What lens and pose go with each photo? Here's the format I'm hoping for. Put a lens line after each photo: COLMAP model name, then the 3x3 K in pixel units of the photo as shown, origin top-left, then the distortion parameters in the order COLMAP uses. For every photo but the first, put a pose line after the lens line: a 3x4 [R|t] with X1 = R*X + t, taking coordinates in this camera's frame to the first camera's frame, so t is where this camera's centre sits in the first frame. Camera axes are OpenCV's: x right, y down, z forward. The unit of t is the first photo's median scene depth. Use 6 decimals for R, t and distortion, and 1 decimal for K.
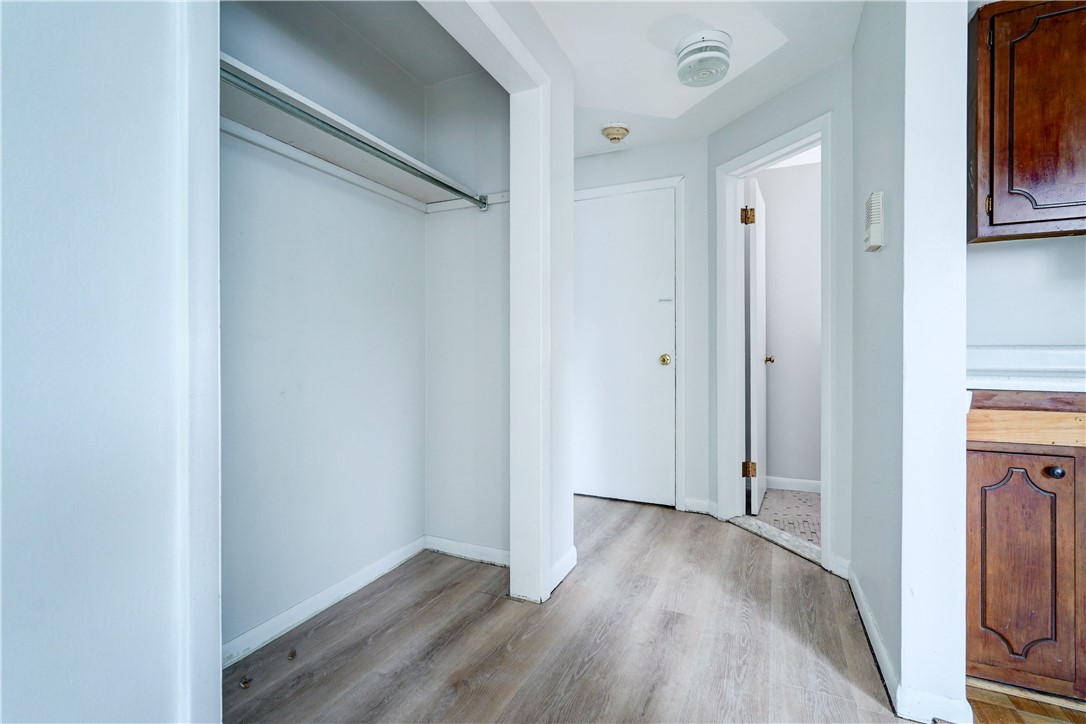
lens RADIAL K [[497.4, 0, 541.7], [0, 497.4, 350.1], [0, 0, 1]] dist [-0.001686, 0.000585]
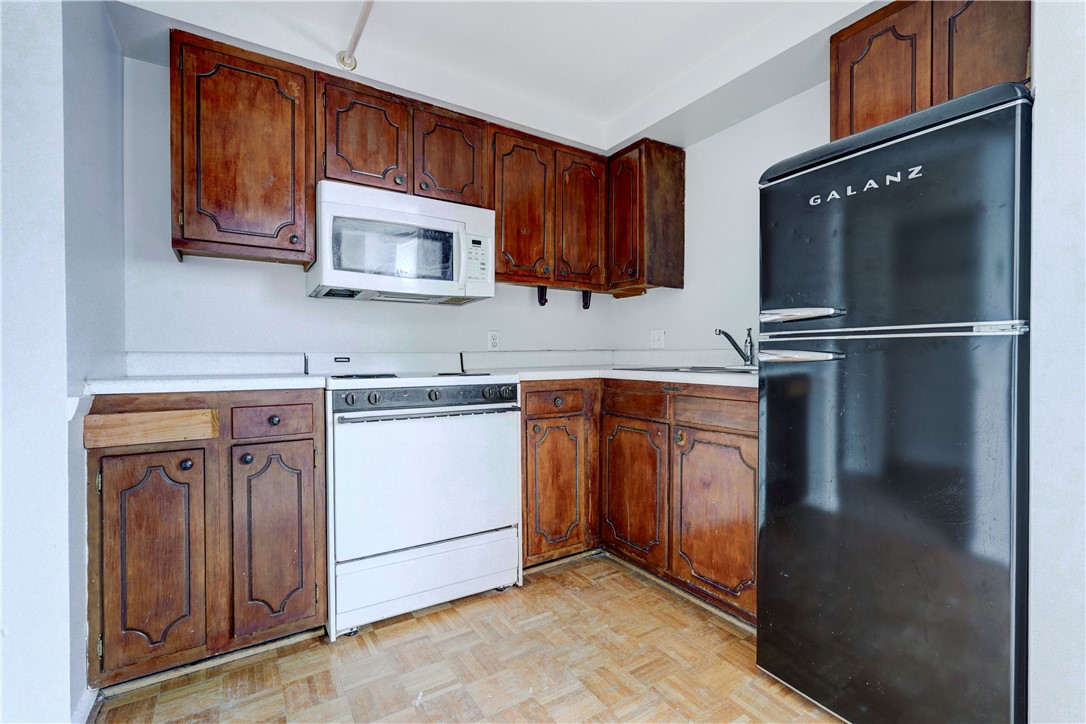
lens RADIAL K [[463.5, 0, 543.0], [0, 463.5, 362.0], [0, 0, 1]] dist [-0.001156, 0.000081]
pose [[0.548436, -0.006737, 0.836165, 0.548336], [0.004689, 0.999977, 0.004981, 0.013479], [-0.836179, 0.001189, 0.548455, -0.213416]]
